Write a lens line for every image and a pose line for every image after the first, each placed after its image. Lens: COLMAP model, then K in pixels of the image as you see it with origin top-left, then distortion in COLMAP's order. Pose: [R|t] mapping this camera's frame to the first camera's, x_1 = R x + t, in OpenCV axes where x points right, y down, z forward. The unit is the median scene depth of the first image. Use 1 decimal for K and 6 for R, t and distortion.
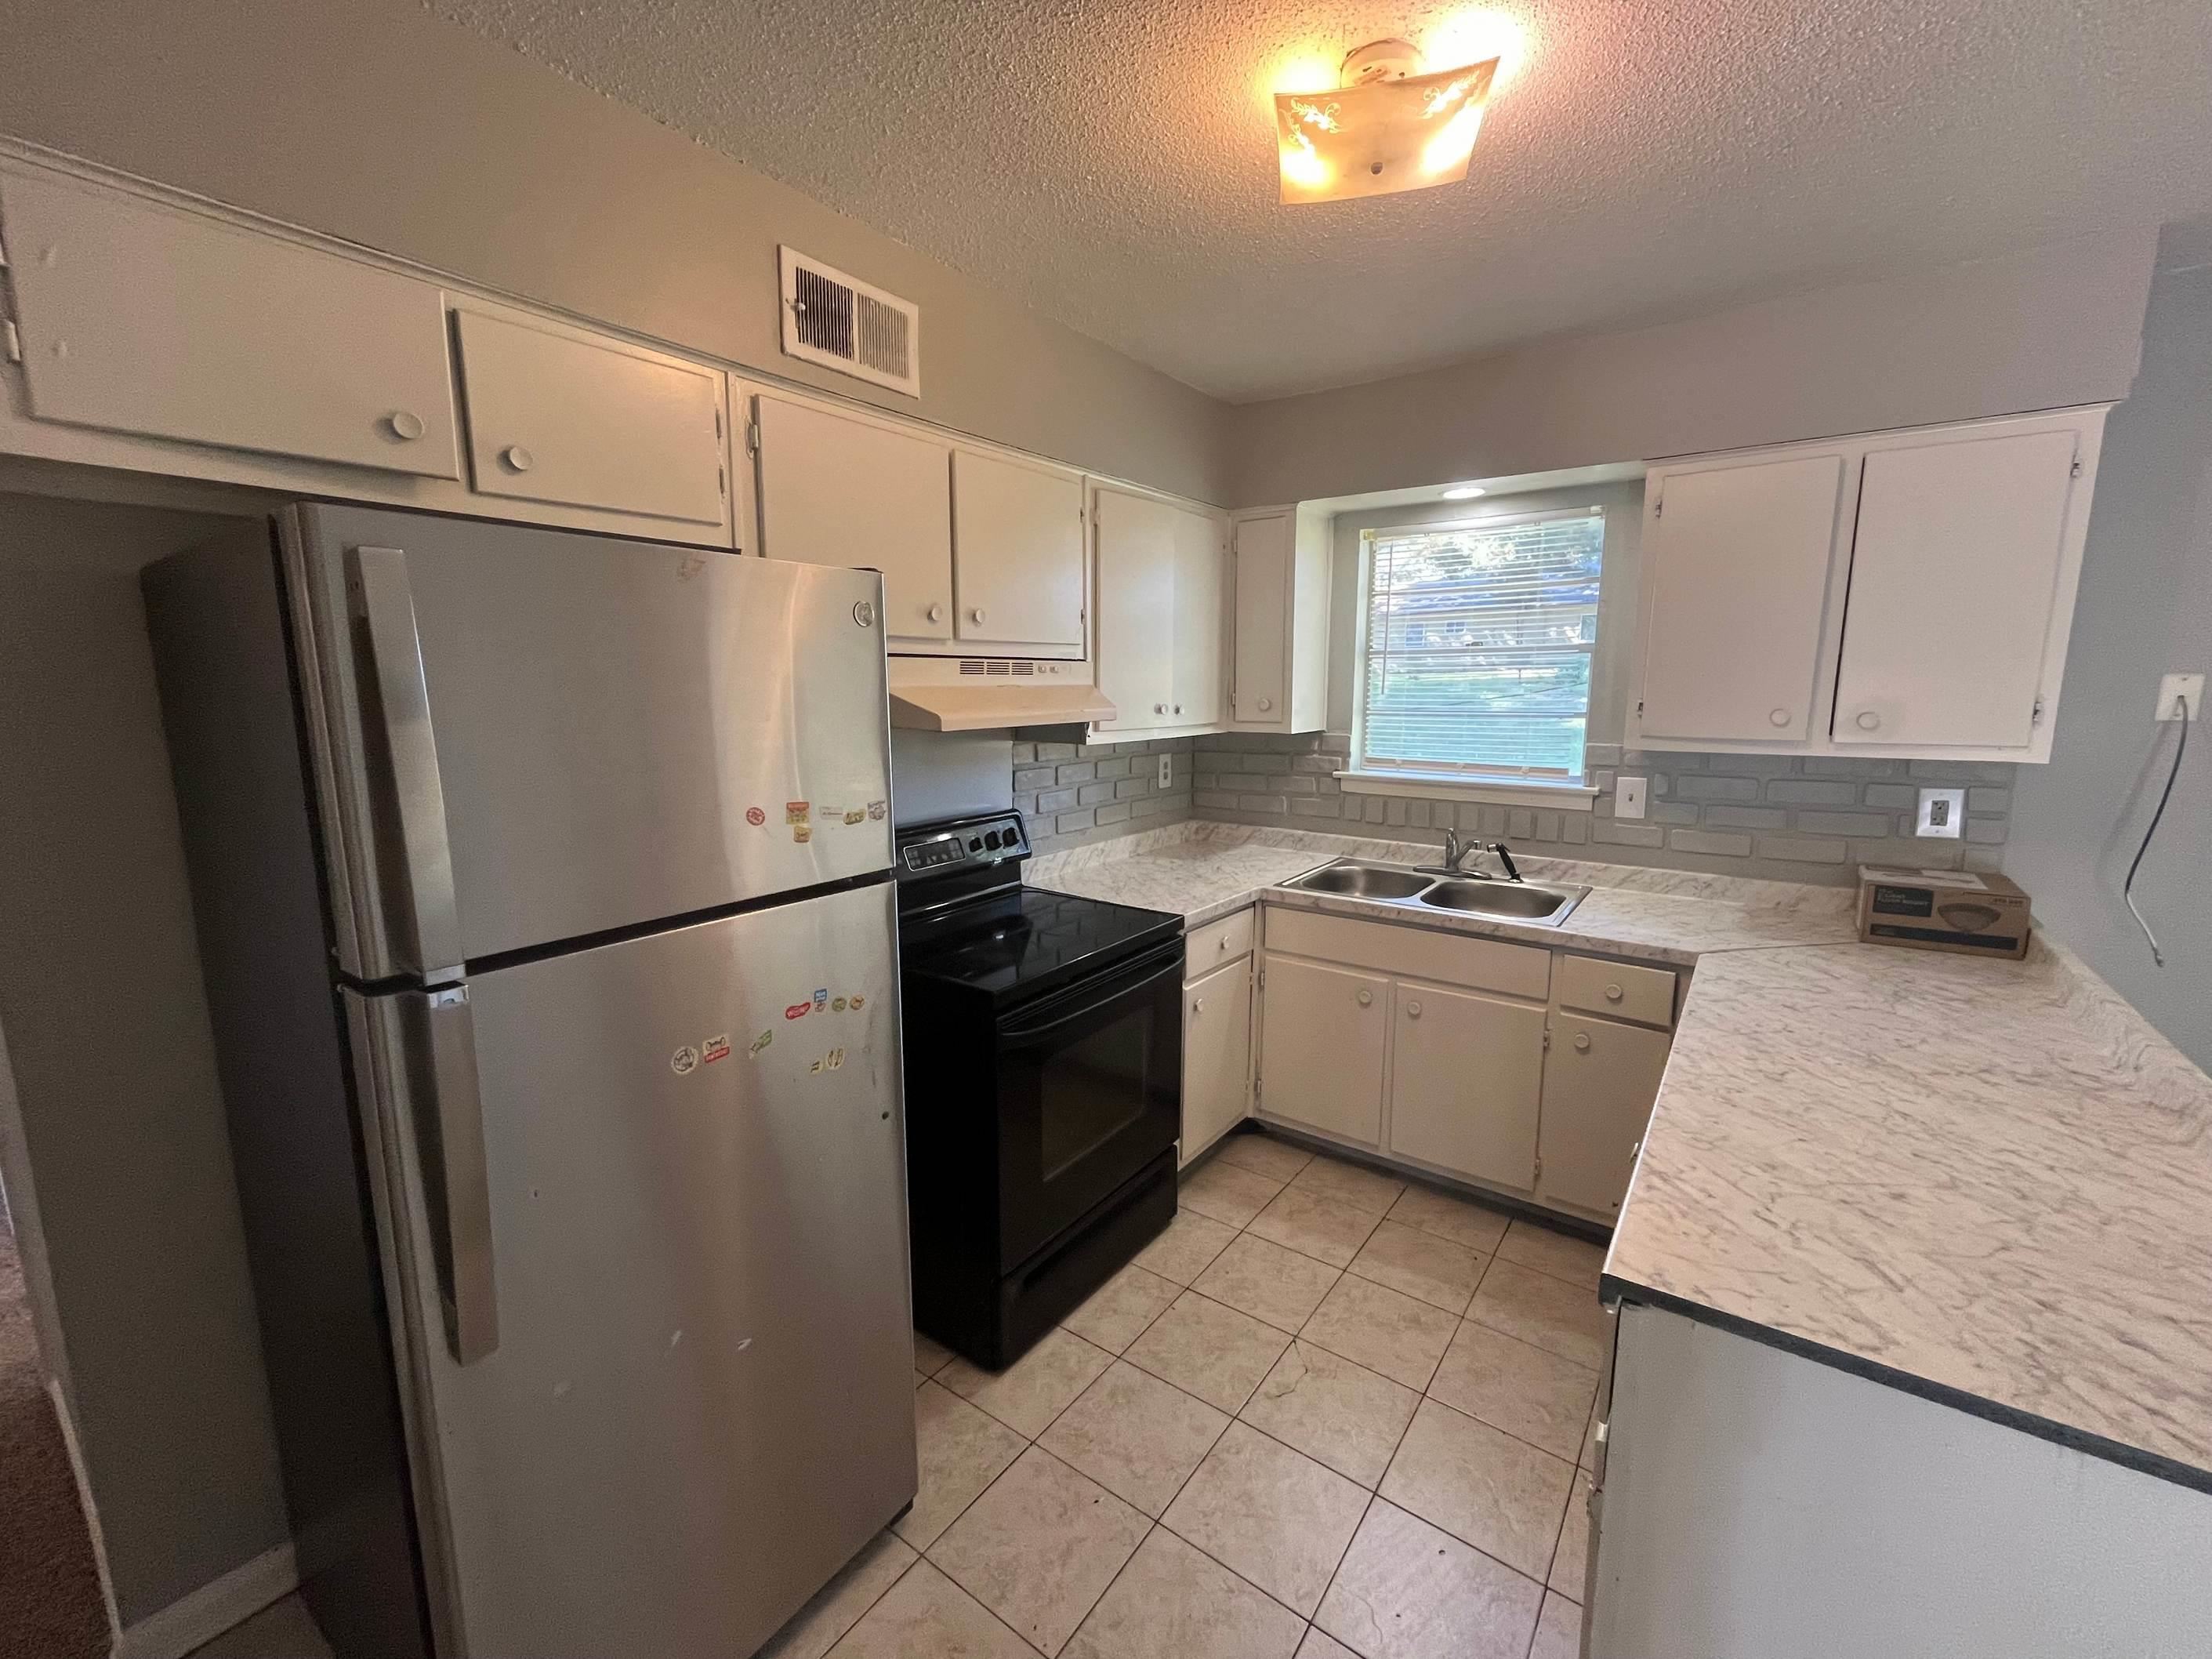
lens RADIAL K [[900.7, 0, 1101.4], [0, 900.7, 826.9], [0, 0, 1]] dist [-0.003663, 0.000468]
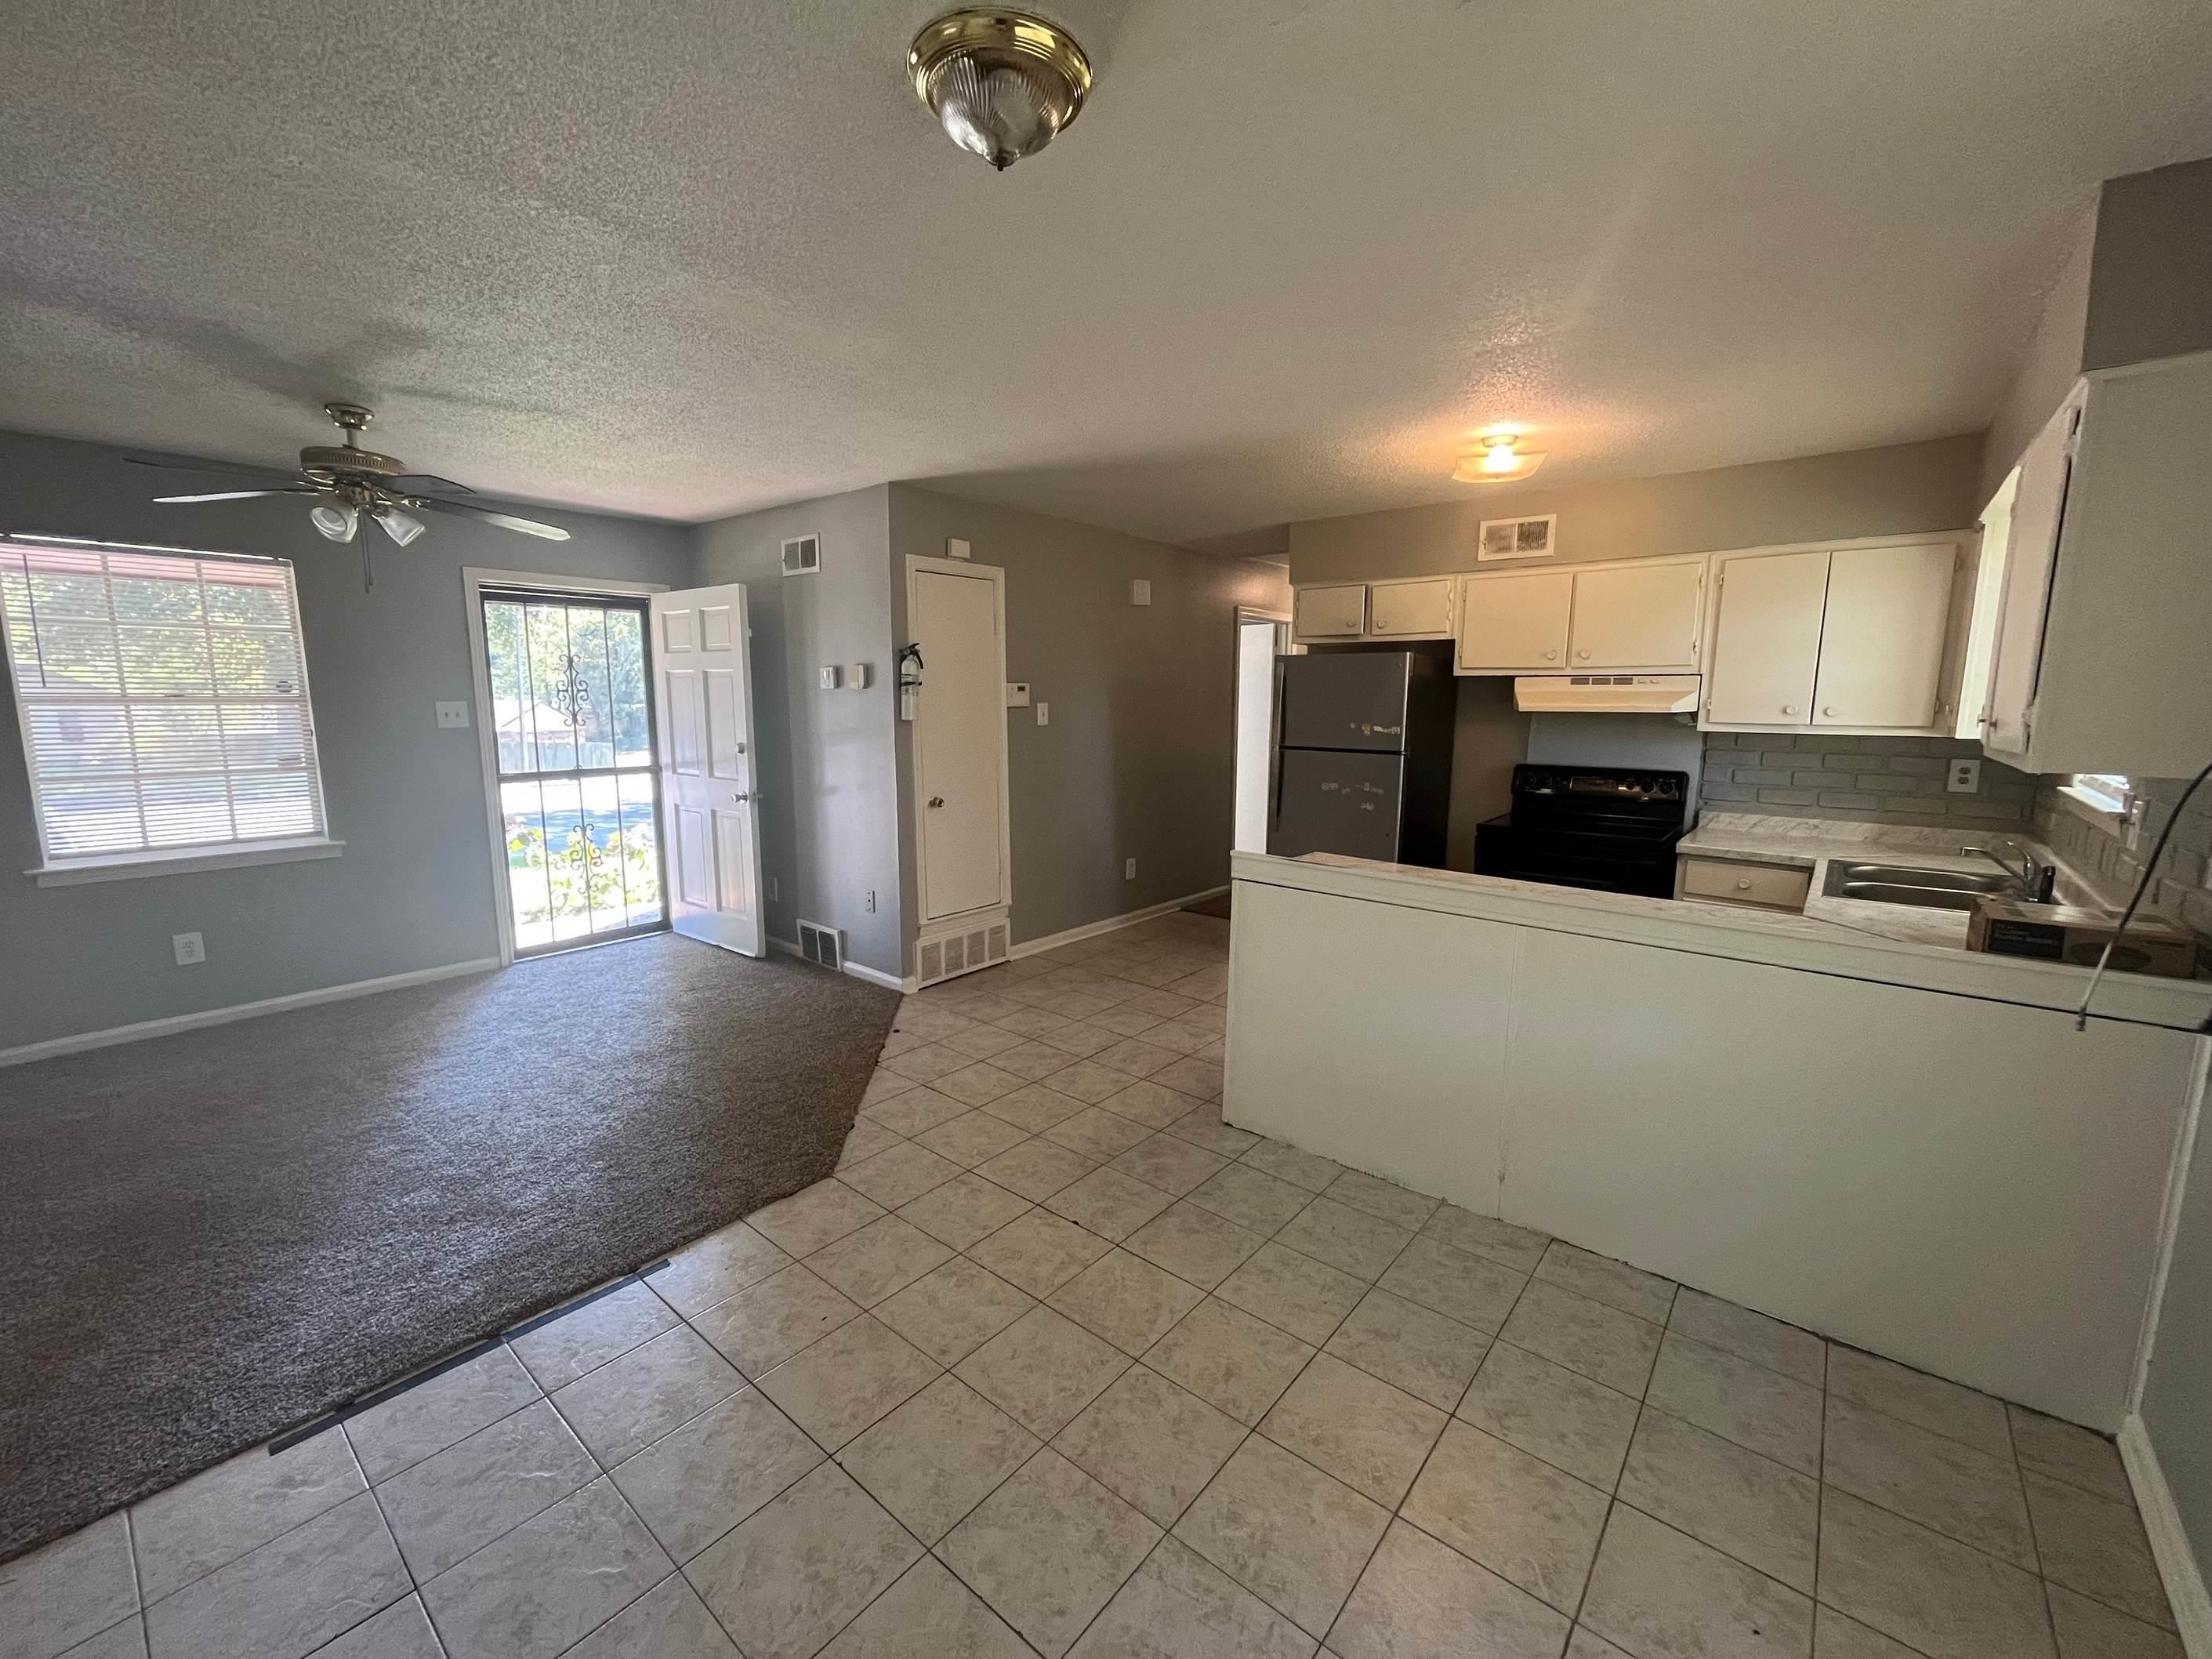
lens RADIAL K [[900.7, 0, 1103.5], [0, 900.7, 829.0], [0, 0, 1]] dist [-0.003663, 0.000468]
pose [[-0.051699, 0.149007, -0.987484, 1.671906], [-0.163182, 0.974256, 0.155554, -0.003072], [0.985240, 0.169182, -0.026053, 0.097447]]
